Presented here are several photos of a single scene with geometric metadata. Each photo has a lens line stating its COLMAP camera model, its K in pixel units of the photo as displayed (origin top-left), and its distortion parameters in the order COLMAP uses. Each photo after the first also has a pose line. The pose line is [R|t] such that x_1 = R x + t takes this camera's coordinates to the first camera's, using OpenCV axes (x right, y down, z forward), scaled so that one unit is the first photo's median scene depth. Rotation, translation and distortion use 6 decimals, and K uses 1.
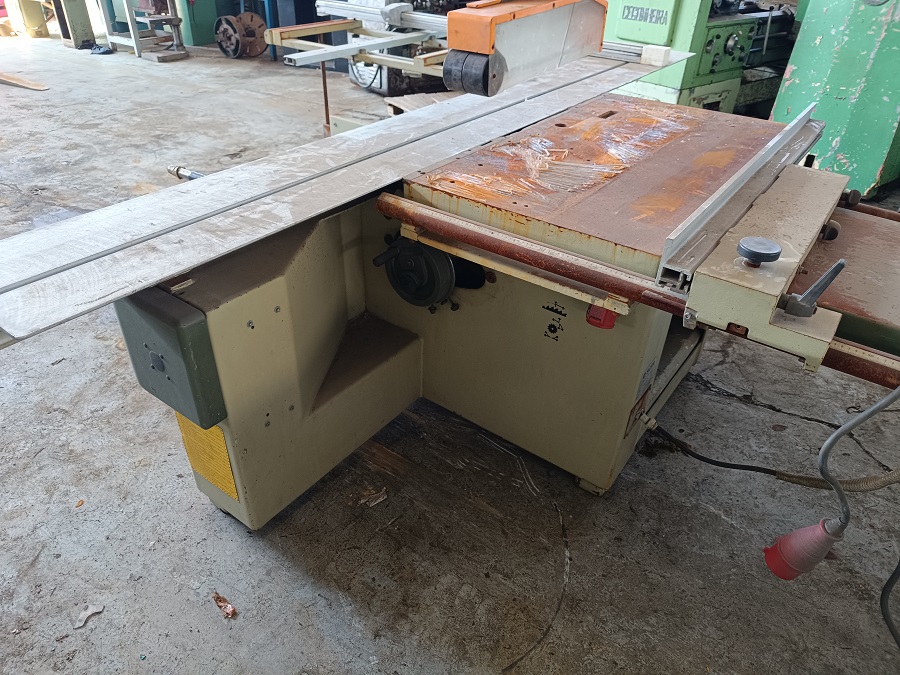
lens RADIAL K [[623.7, 0, 450.0], [0, 623.7, 337.5], [0, 0, 1]] dist [0.026923, -0.033428]
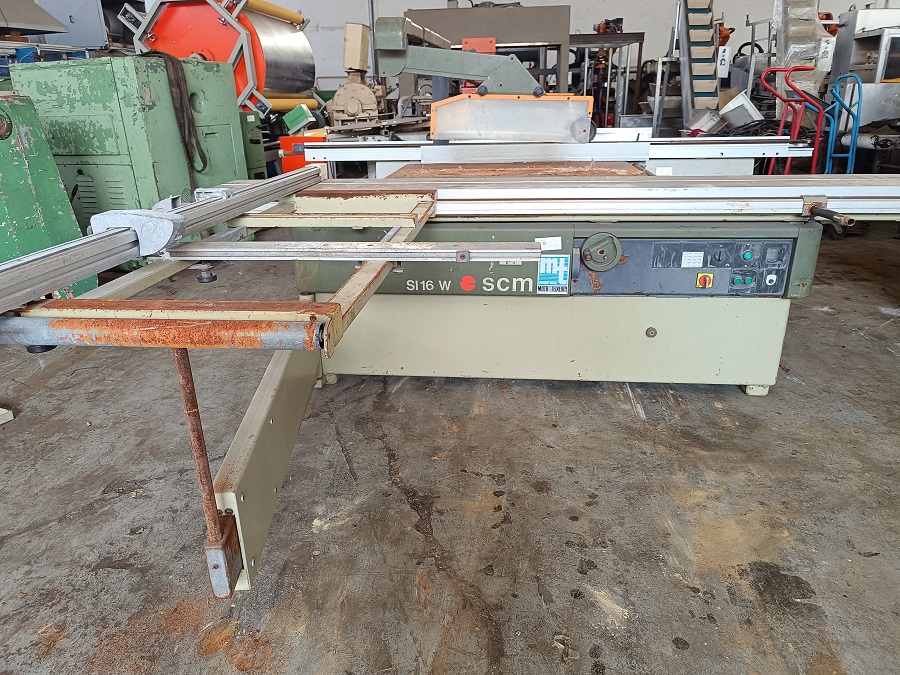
lens RADIAL K [[623.7, 0, 450.0], [0, 623.7, 337.5], [0, 0, 1]] dist [0.026923, -0.033428]
pose [[-0.506748, -0.327062, 0.797645, -0.842801], [0.494274, 0.647840, 0.579652, -0.787069], [-0.706328, 0.687993, -0.166633, 1.250935]]
